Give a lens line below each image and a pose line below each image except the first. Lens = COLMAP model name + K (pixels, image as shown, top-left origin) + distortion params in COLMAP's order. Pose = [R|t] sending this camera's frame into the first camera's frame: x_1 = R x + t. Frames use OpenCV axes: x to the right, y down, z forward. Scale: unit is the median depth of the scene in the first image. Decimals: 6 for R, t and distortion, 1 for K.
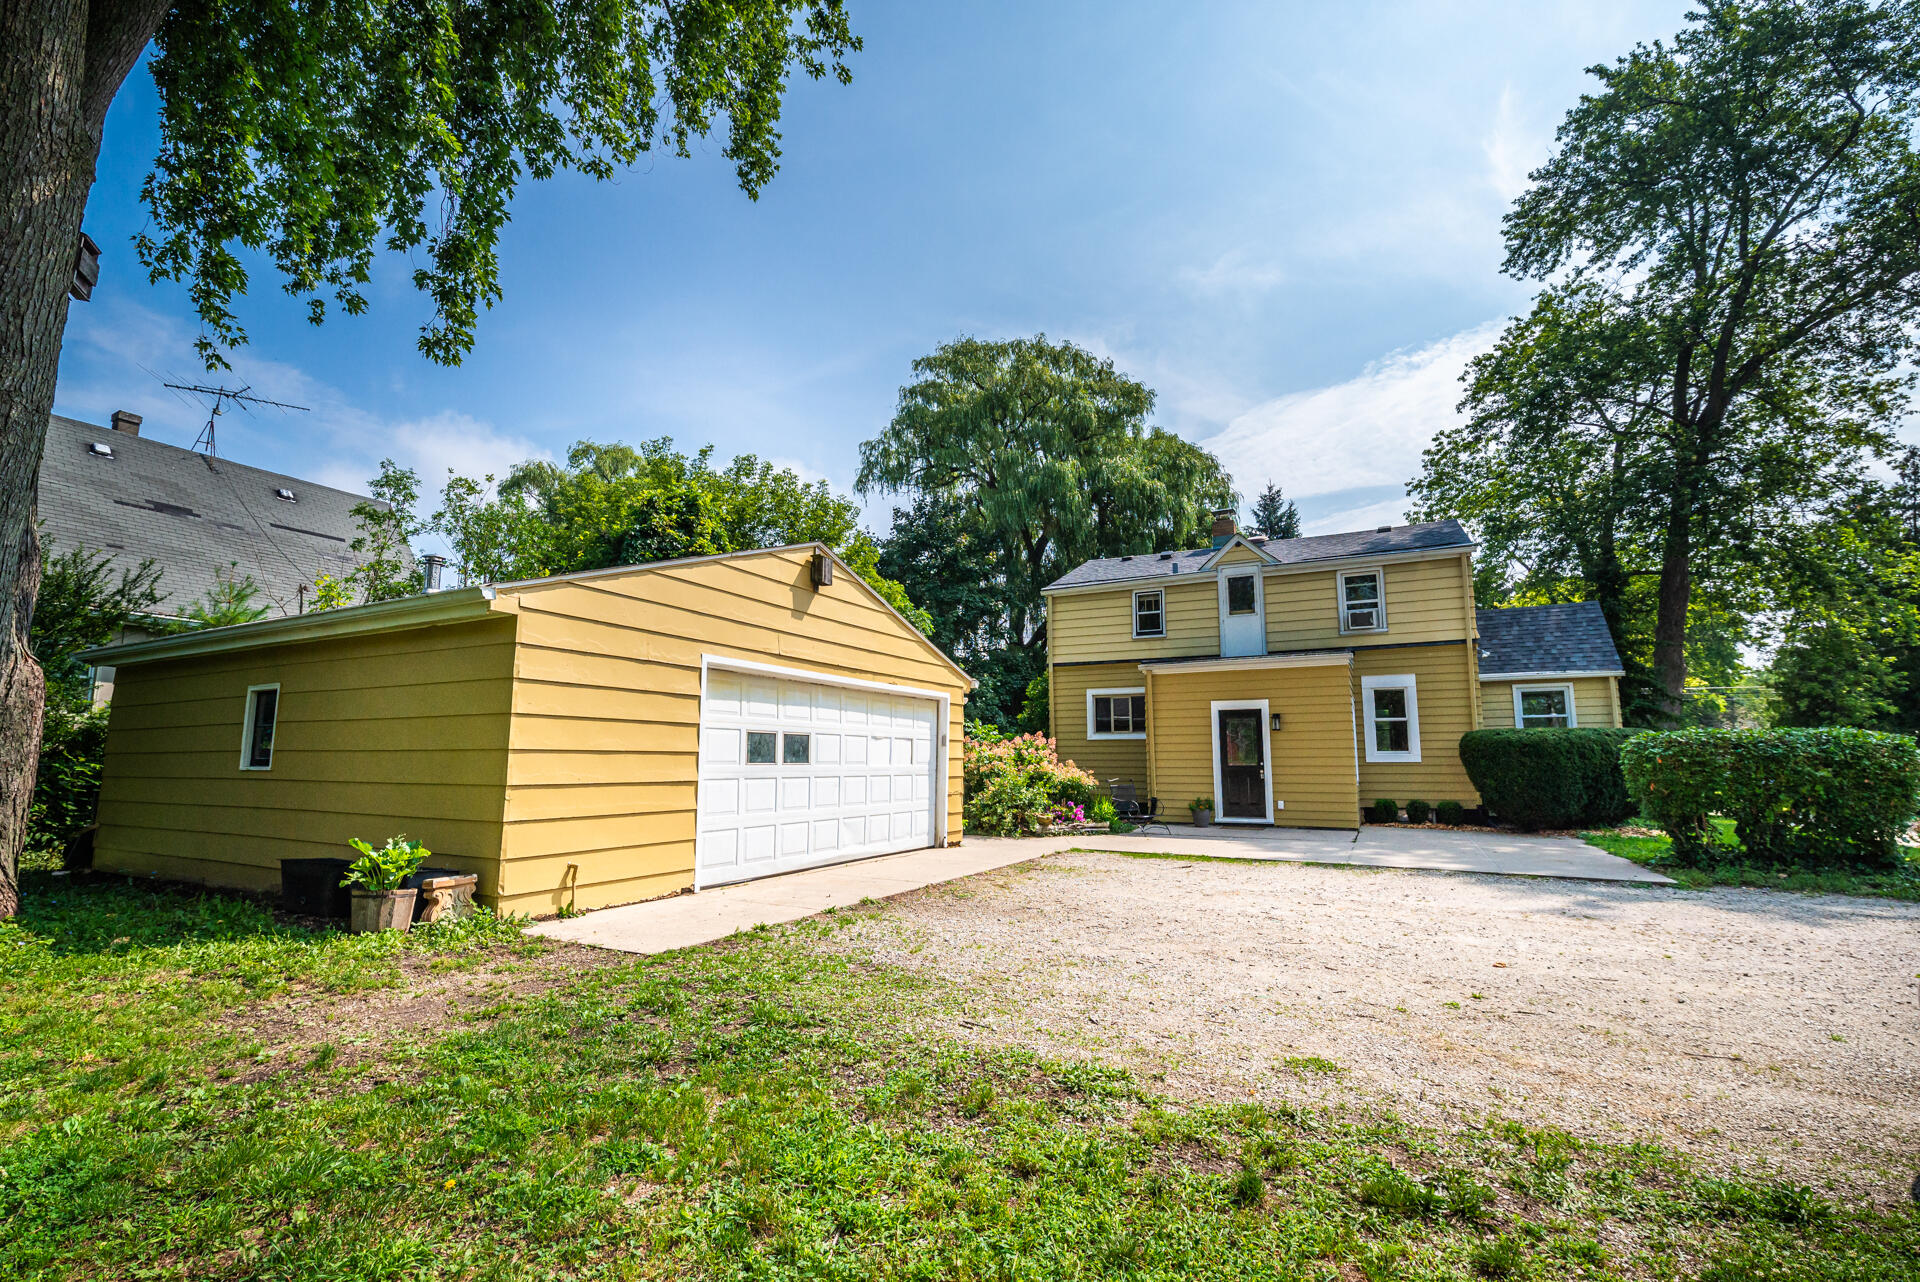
lens RADIAL K [[828.4, 0, 964.5], [0, 828.4, 645.2], [0, 0, 1]] dist [-0.013067, -0.006161]
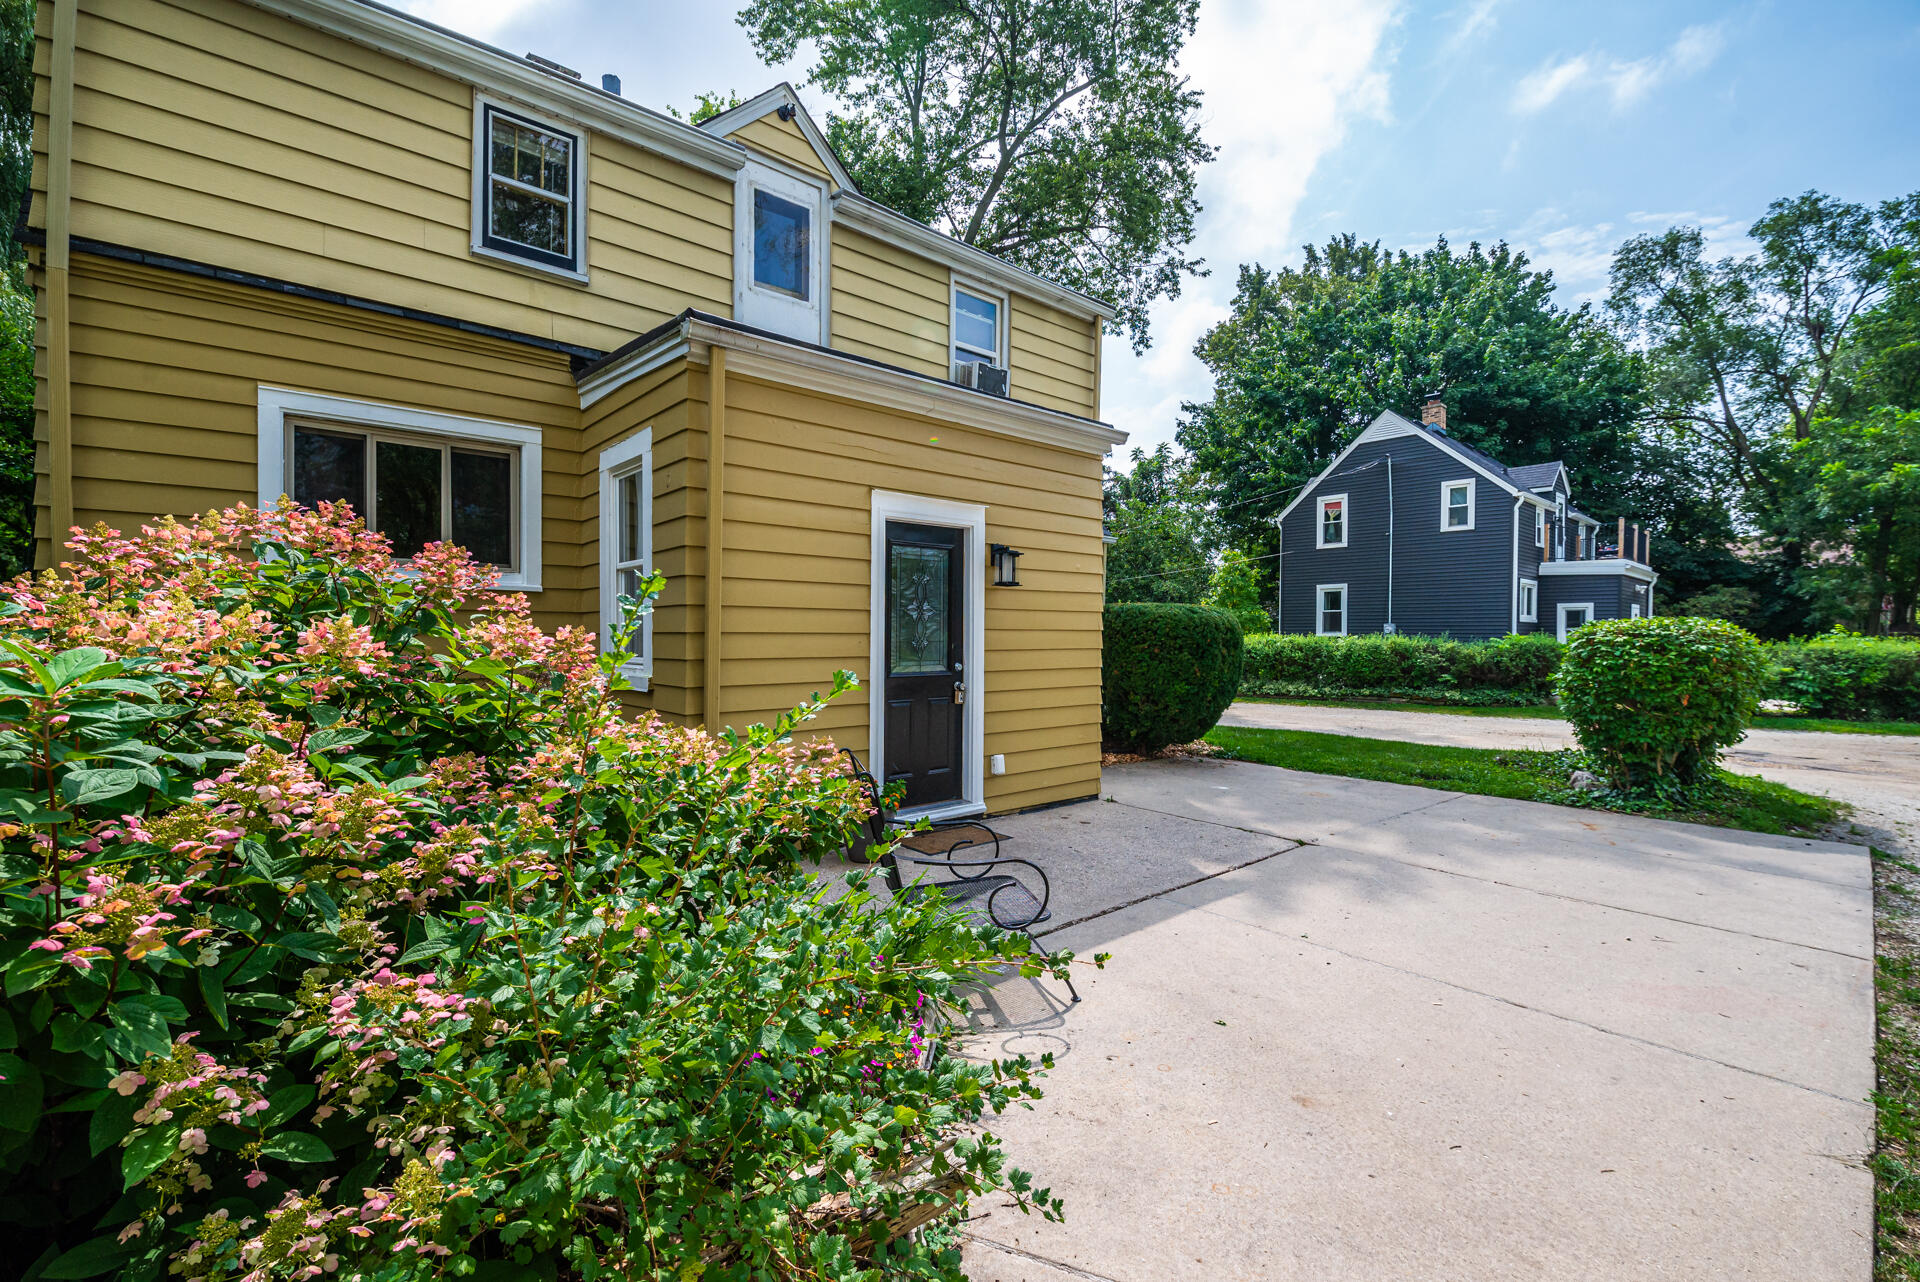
lens RADIAL K [[828.4, 0, 953.6], [0, 828.4, 639.4], [0, 0, 1]] dist [-0.013067, -0.006161]
pose [[0.359961, -0.005420, 0.932952, -0.012175], [-0.132958, 0.989479, 0.057047, 0.104045], [-0.923445, -0.144578, 0.355453, 0.828827]]
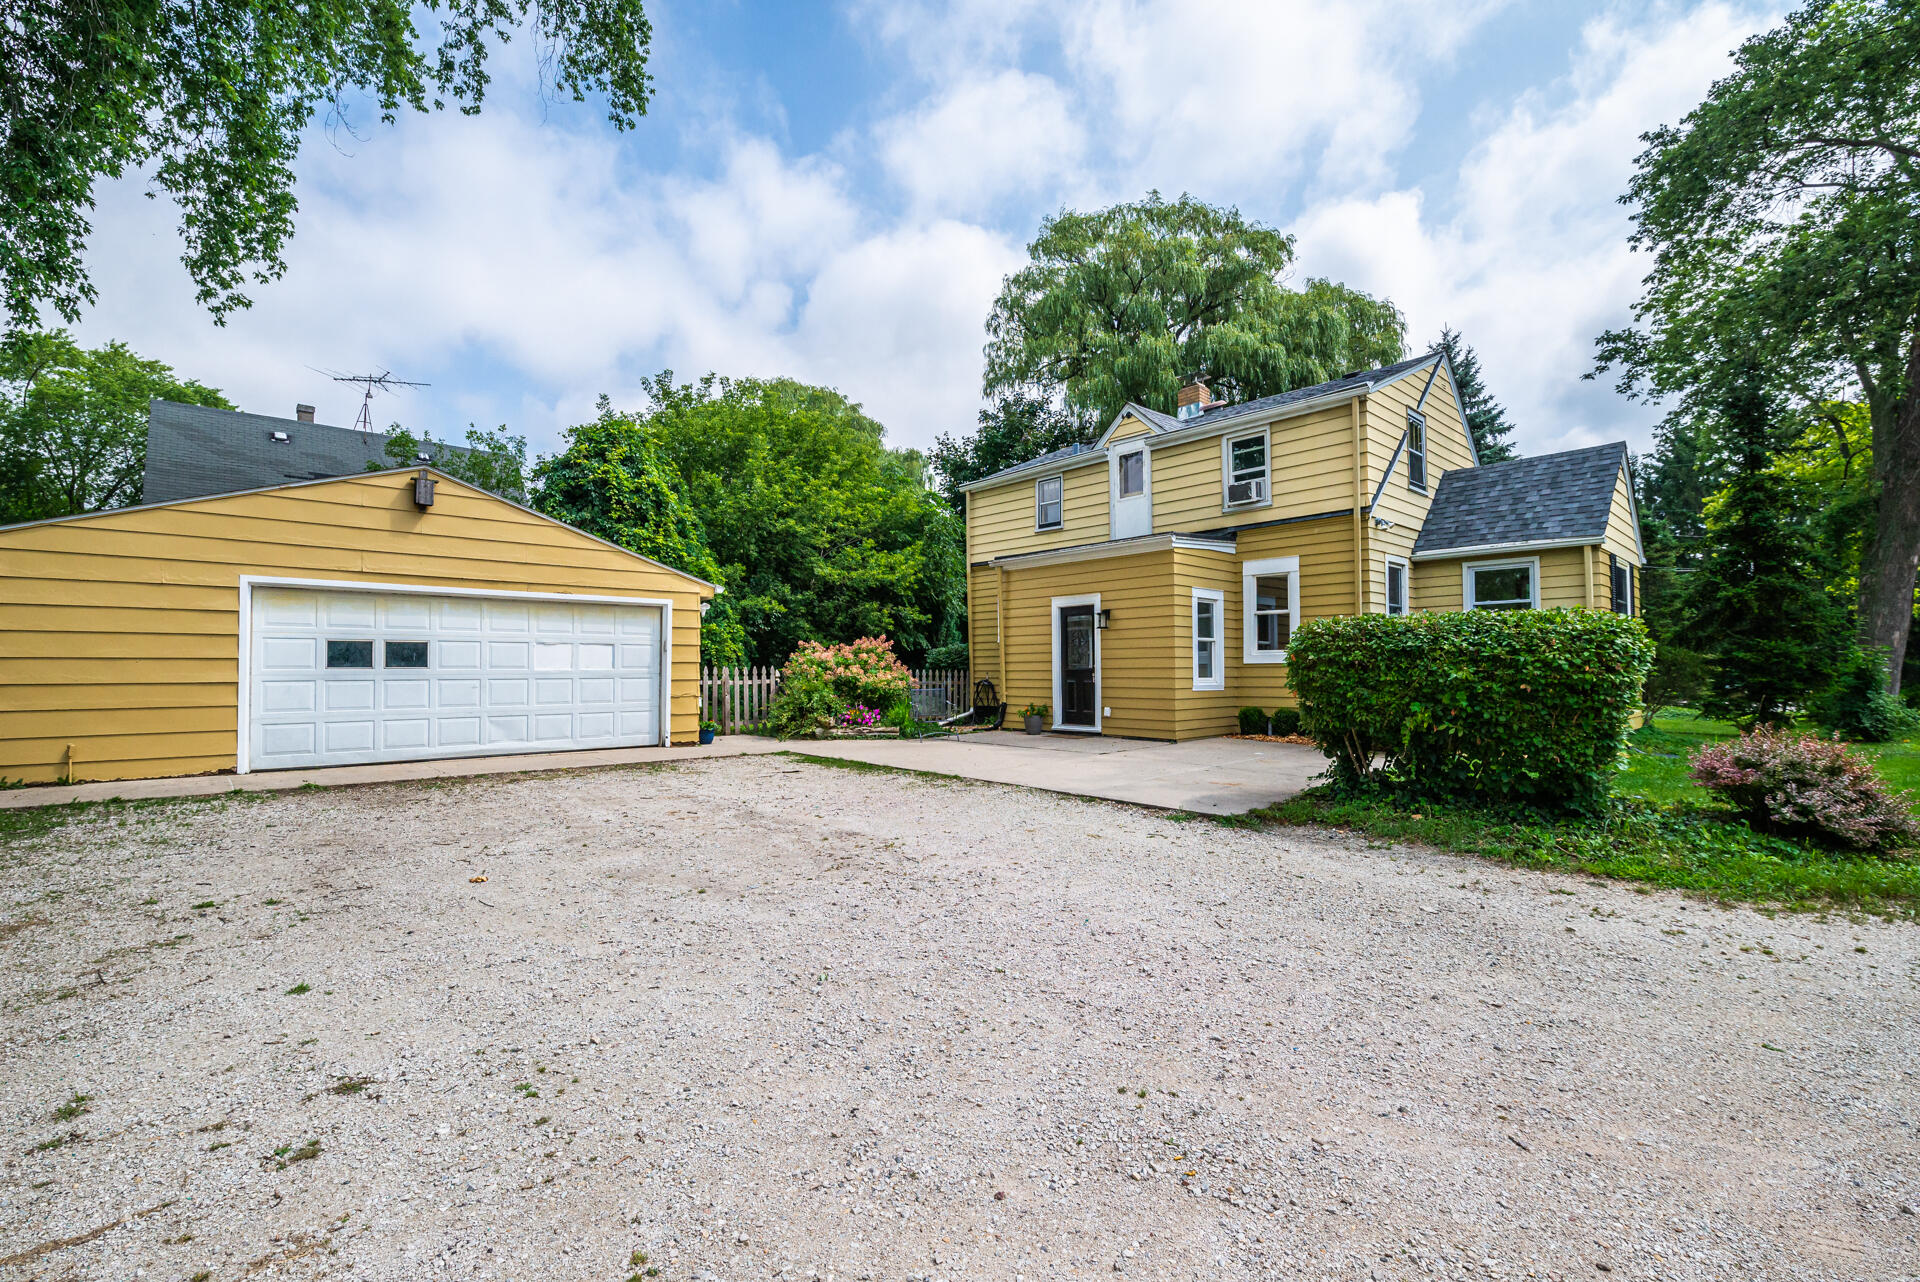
lens RADIAL K [[828.4, 0, 969.8], [0, 828.4, 642.4], [0, 0, 1]] dist [-0.013067, -0.006161]
pose [[0.941983, -0.017731, -0.335193, 0.510704], [0.053614, 0.993731, 0.098103, 0.022592], [0.331352, -0.110382, 0.937028, 0.118074]]
